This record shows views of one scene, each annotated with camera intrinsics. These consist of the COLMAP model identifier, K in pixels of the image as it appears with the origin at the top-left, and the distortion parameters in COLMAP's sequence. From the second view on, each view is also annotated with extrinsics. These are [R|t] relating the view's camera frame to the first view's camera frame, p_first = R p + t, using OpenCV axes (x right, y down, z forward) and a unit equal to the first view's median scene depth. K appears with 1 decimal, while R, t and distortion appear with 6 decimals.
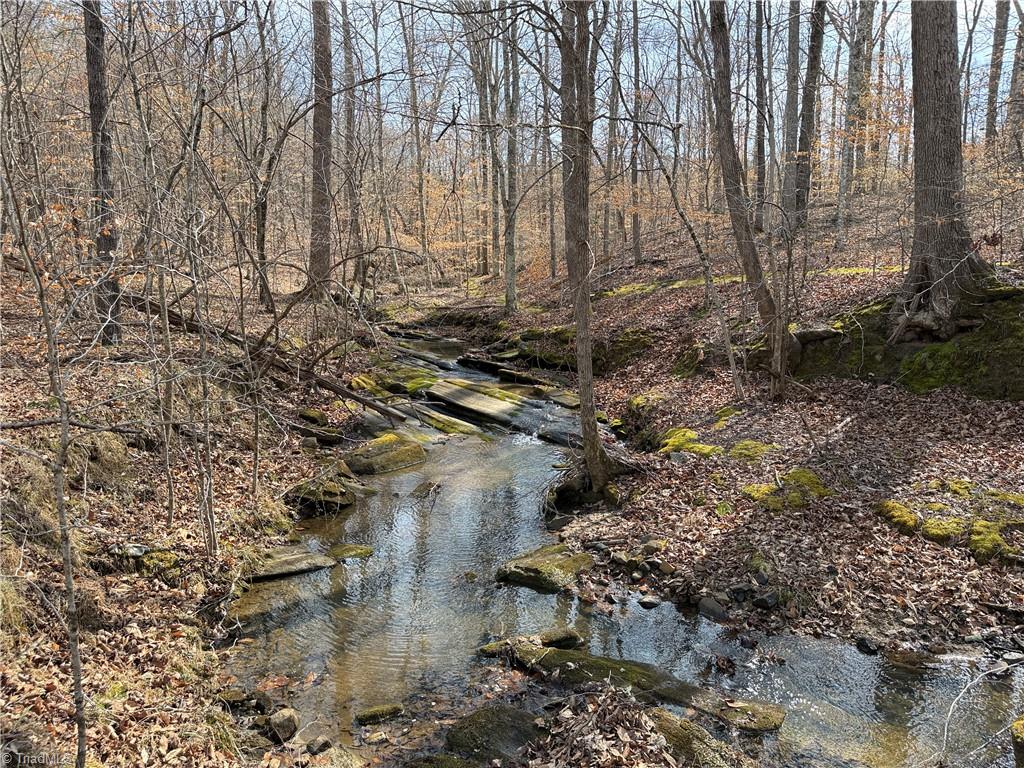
lens RADIAL K [[713.0, 0, 512.0], [0, 713.0, 384.0], [0, 0, 1]] dist [0.117746, -0.147410]
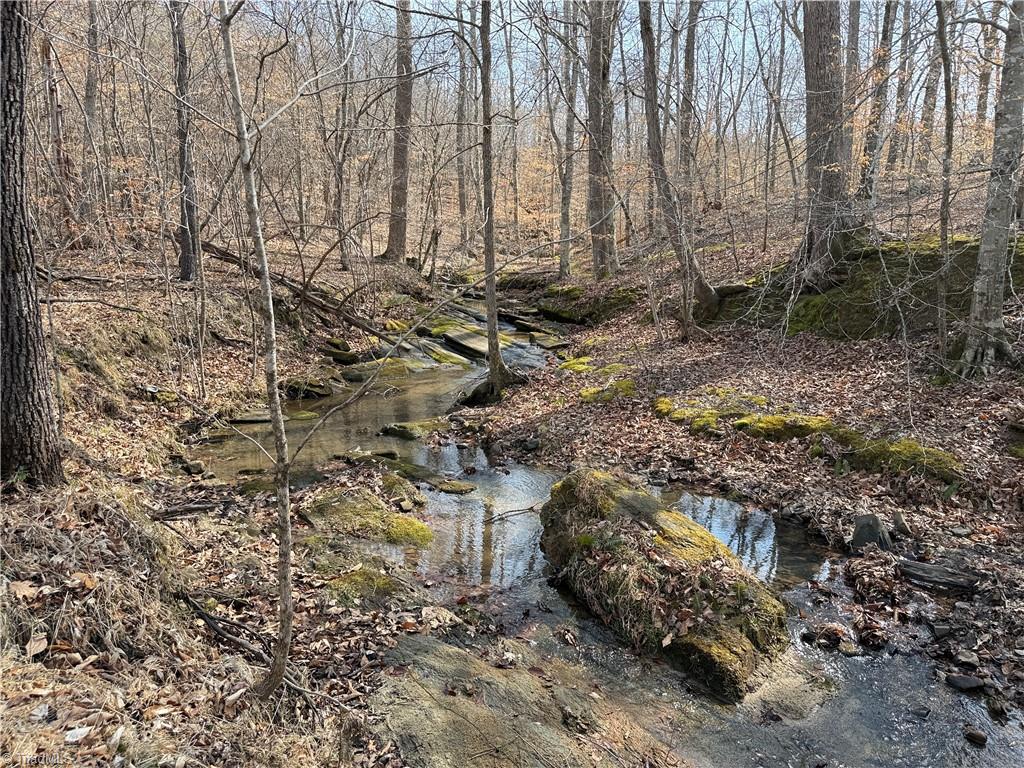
lens RADIAL K [[713.0, 0, 512.0], [0, 713.0, 384.0], [0, 0, 1]] dist [0.117746, -0.147410]
pose [[0.979693, 0.047216, -0.194866, 0.321686], [-0.040619, 0.998463, 0.037718, 0.061161], [0.196348, -0.029037, 0.980104, -0.249725]]
